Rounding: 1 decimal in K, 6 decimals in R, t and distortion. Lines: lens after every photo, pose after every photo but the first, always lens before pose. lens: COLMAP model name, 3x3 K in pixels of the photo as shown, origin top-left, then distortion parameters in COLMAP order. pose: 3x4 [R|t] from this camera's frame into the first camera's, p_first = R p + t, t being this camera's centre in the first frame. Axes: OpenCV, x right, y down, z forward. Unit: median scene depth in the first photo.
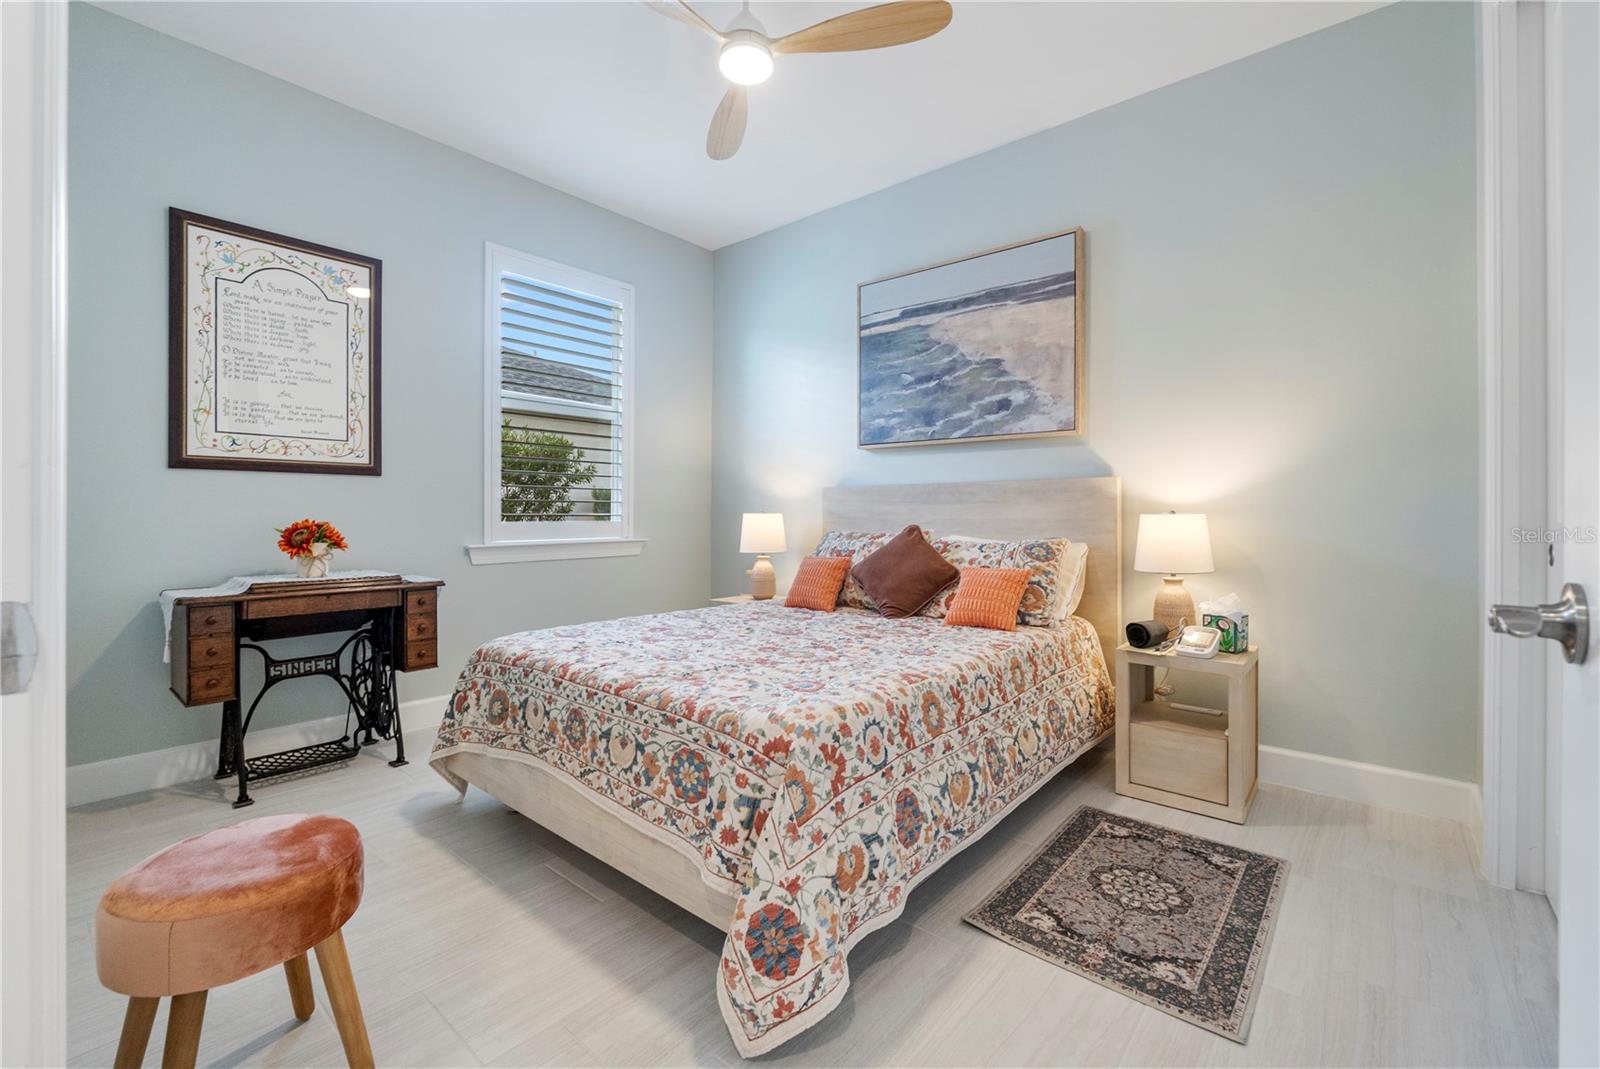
lens RADIAL K [[683.4, 0, 799.9], [0, 683.4, 514.2], [0, 0, 1]] dist [-0.000281, -0.000083]
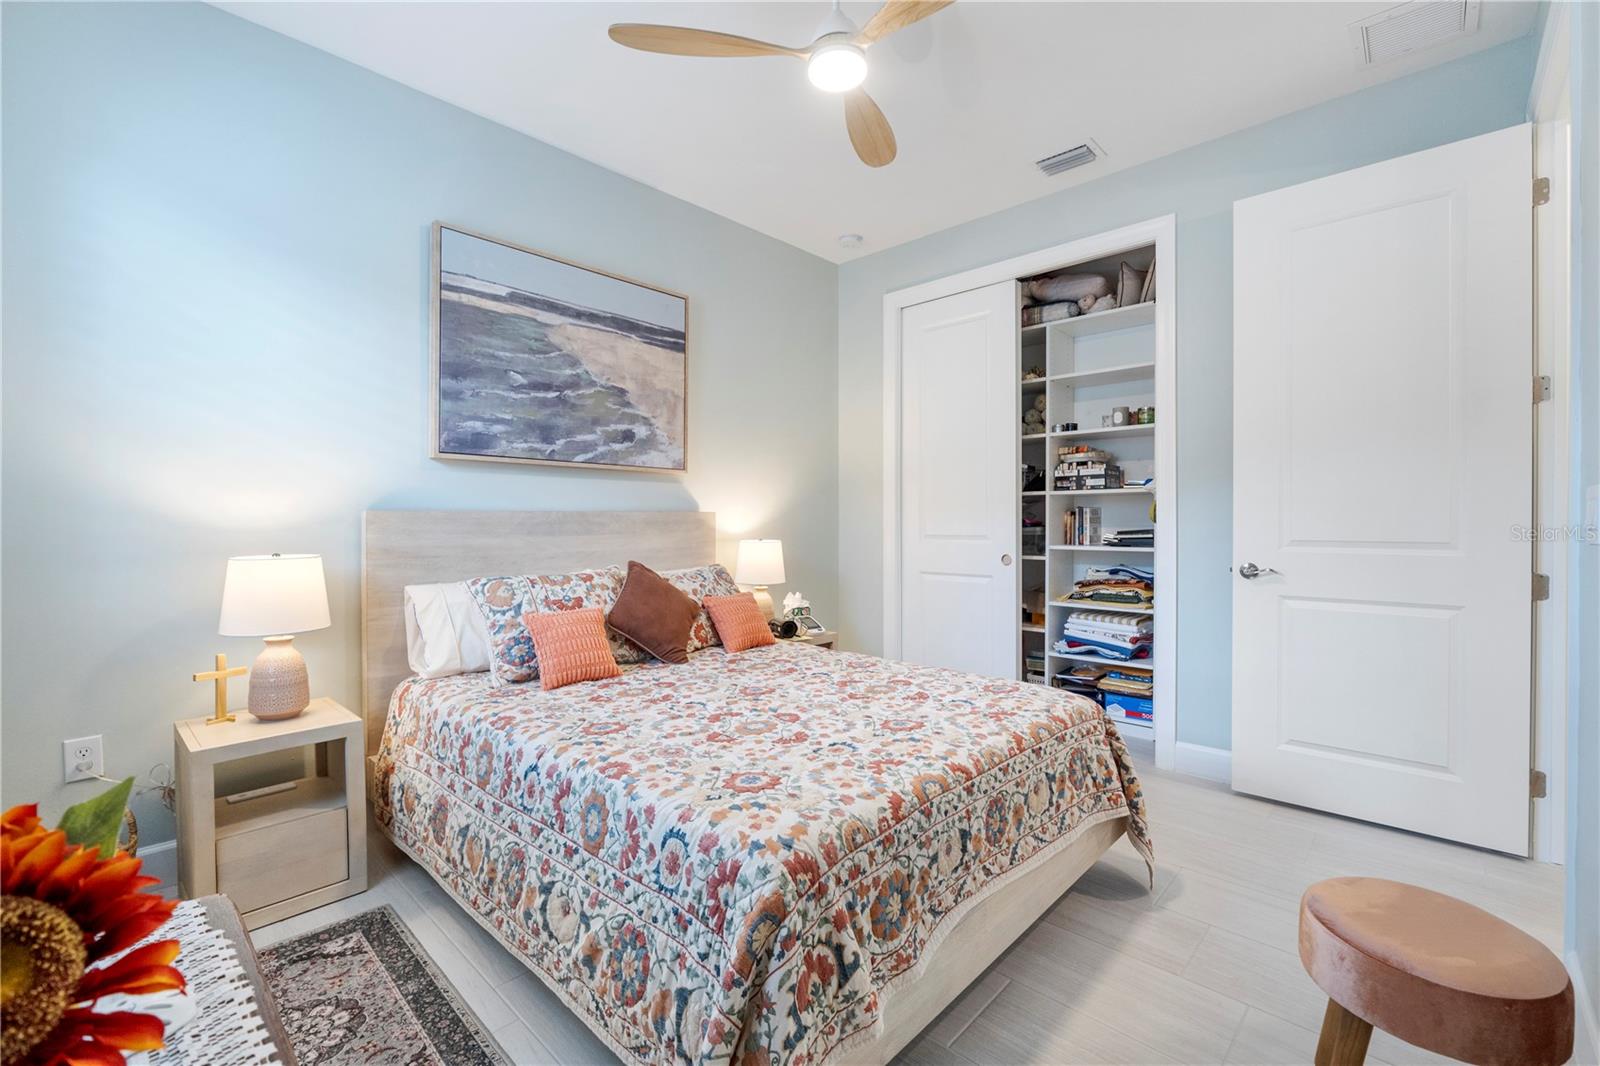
lens RADIAL K [[685.4, 0, 792.3], [0, 685.4, 524.1], [0, 0, 1]] dist [-0.000283, -0.000393]
pose [[0.058800, -0.007141, 0.998244, -0.673506], [0.001032, 0.999974, 0.007093, -0.036171], [-0.998269, 0.000613, 0.058806, 0.676950]]
